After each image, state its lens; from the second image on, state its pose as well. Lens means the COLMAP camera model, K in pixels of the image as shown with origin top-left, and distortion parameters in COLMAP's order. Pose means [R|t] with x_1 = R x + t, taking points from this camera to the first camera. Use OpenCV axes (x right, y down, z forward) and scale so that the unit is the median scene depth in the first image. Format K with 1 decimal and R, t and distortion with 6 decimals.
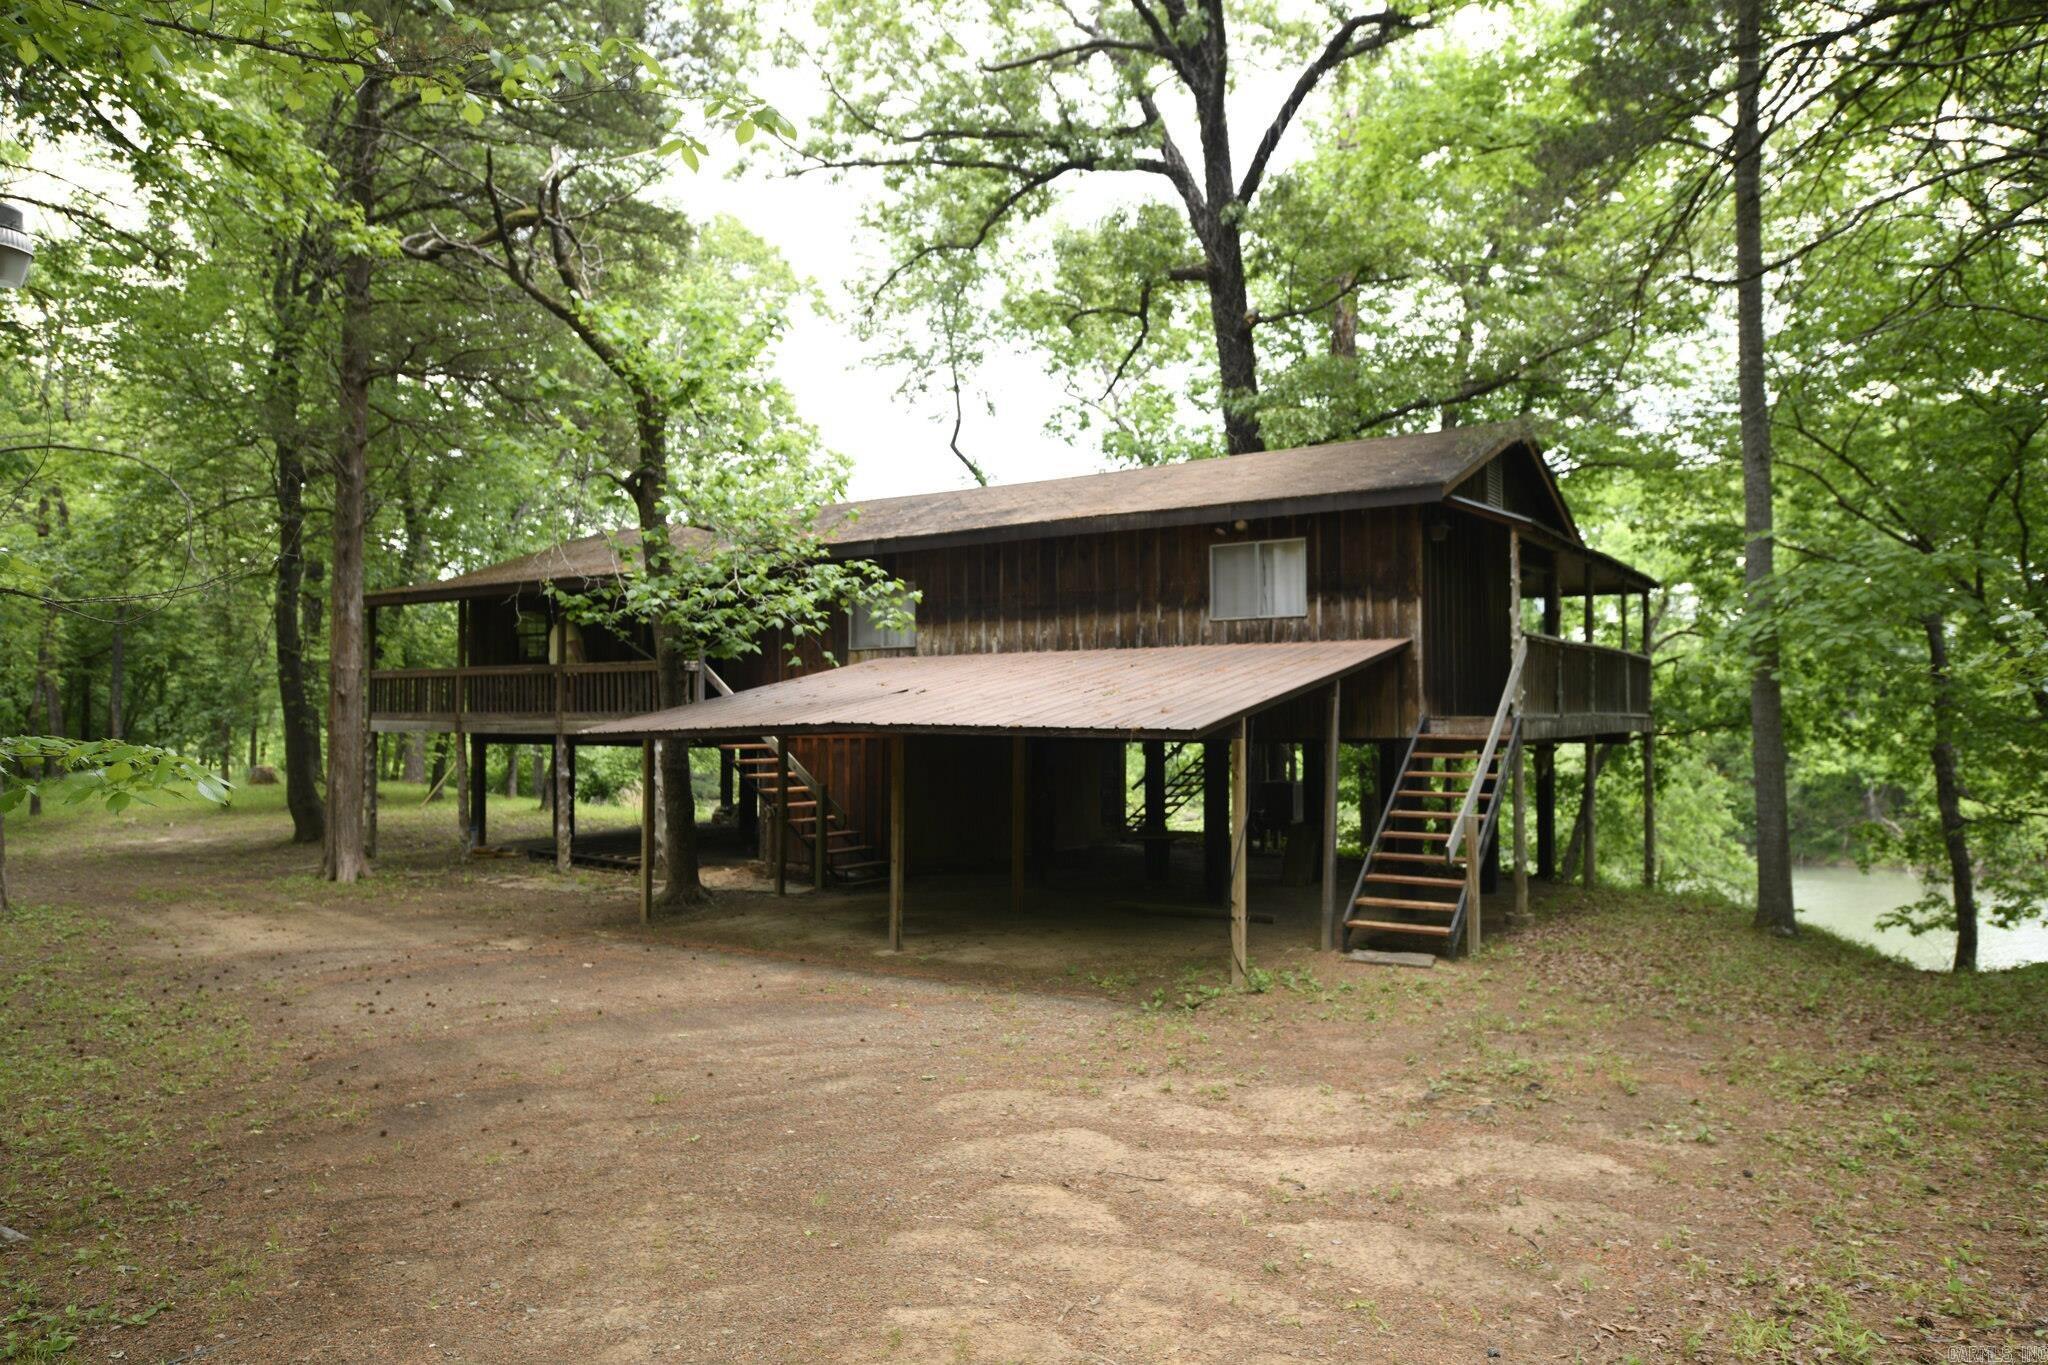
lens RADIAL K [[1360.4, 0, 1020.2], [0, 1360.4, 674.3], [0, 0, 1]] dist [-0.000080, 0.005383]
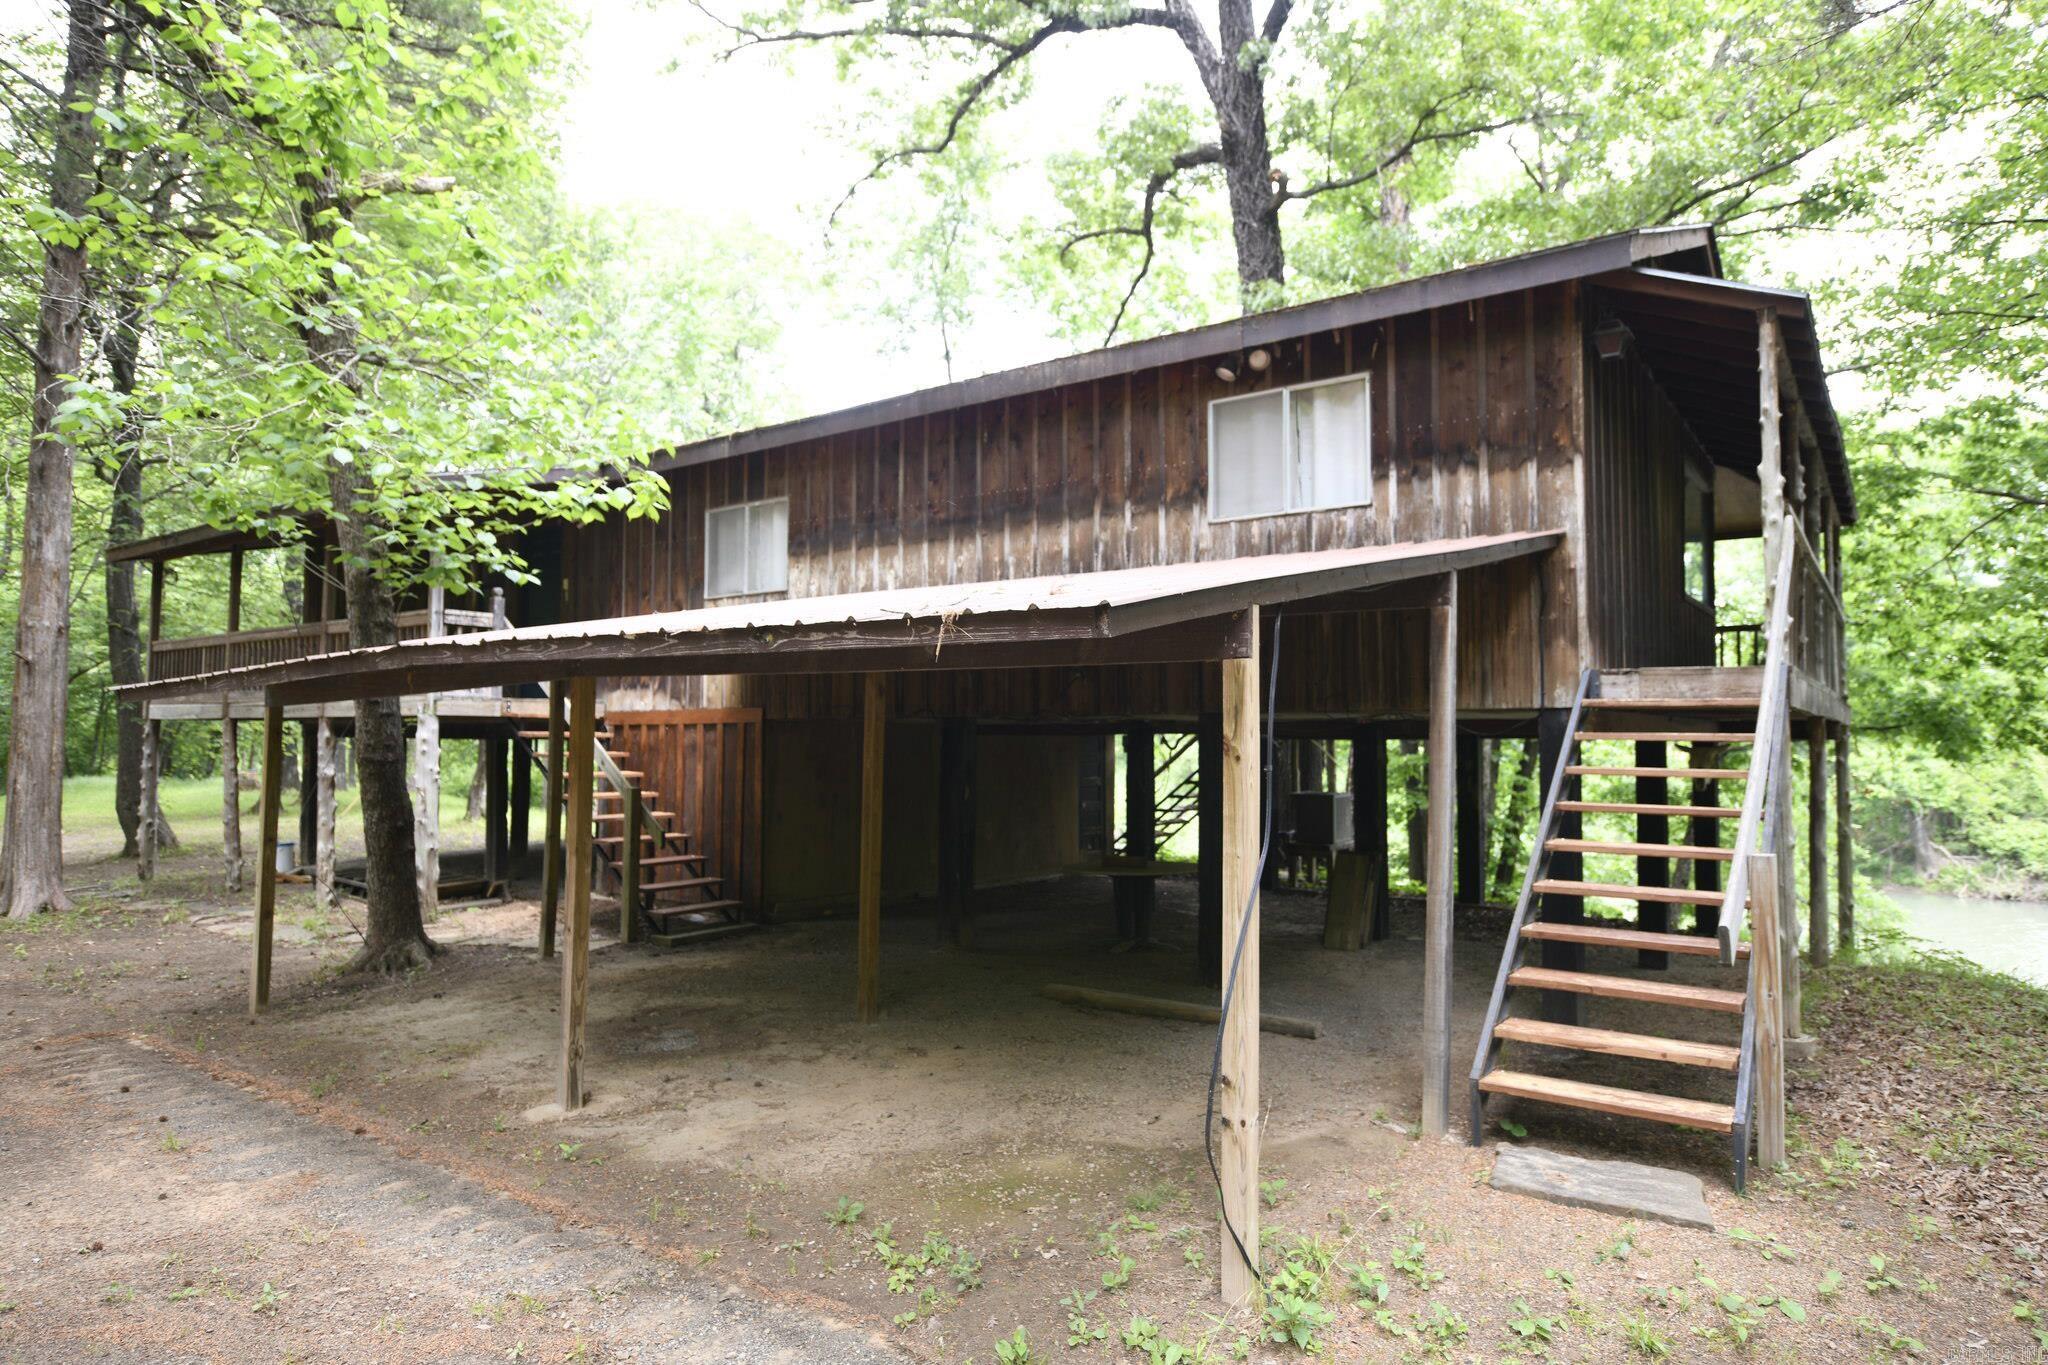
lens RADIAL K [[1205.1, 0, 1031.6], [0, 1205.1, 687.3], [0, 0, 1]] dist [-0.003031, -0.001341]
pose [[0.999457, 0.005830, -0.032417, 0.070060], [-0.006303, 0.999875, -0.014527, 0.039414], [0.032328, 0.014723, 0.999369, 0.412113]]
